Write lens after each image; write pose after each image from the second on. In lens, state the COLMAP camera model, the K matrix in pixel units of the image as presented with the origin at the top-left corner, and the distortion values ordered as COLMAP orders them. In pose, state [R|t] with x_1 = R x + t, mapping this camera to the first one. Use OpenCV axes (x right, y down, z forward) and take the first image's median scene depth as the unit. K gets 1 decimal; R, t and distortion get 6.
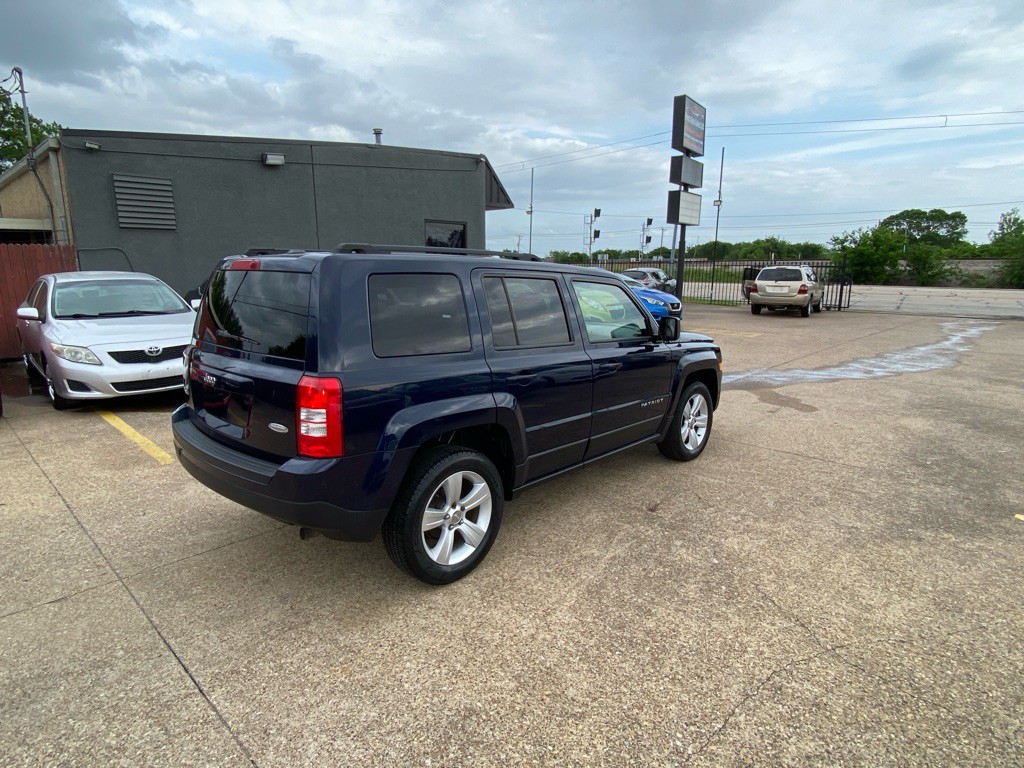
lens RADIAL K [[573.7, 0, 509.3], [0, 573.7, 377.9], [0, 0, 1]] dist [0.019031, -0.022181]
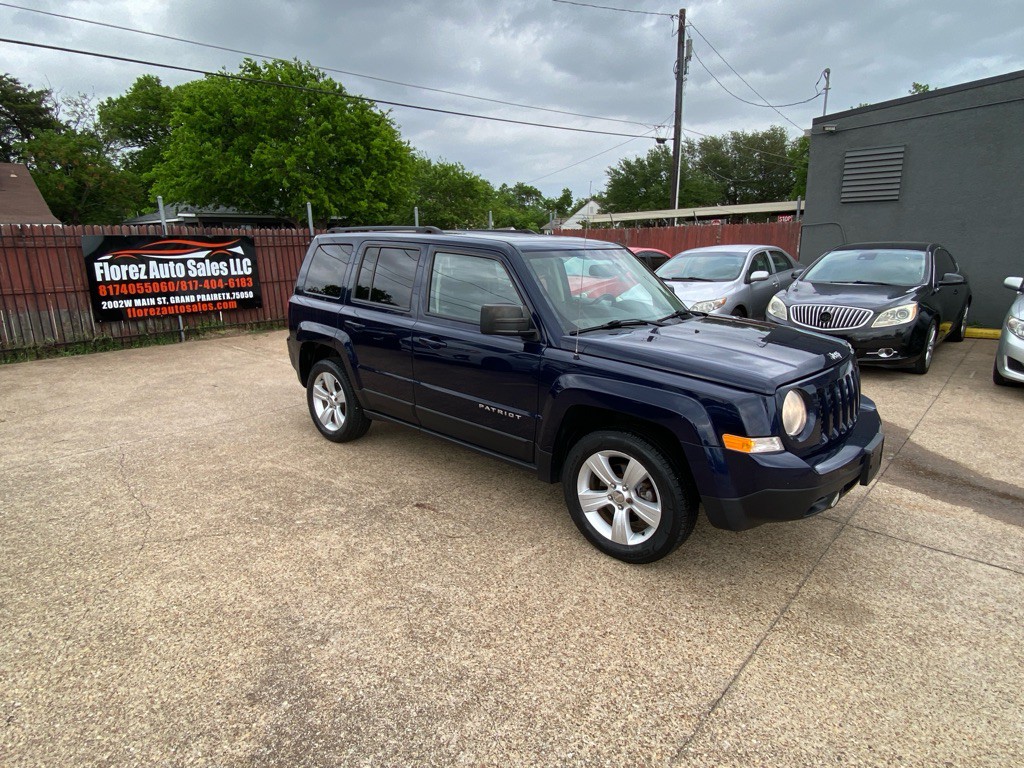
lens RADIAL K [[575.9, 0, 508.7], [0, 575.9, 370.4], [0, 0, 1]] dist [0.021653, -0.024604]
pose [[0.019056, 0.209597, -0.977602, 1.307918], [-0.178738, 0.962743, 0.202927, -0.223399], [0.983712, 0.170868, 0.055809, 1.245259]]
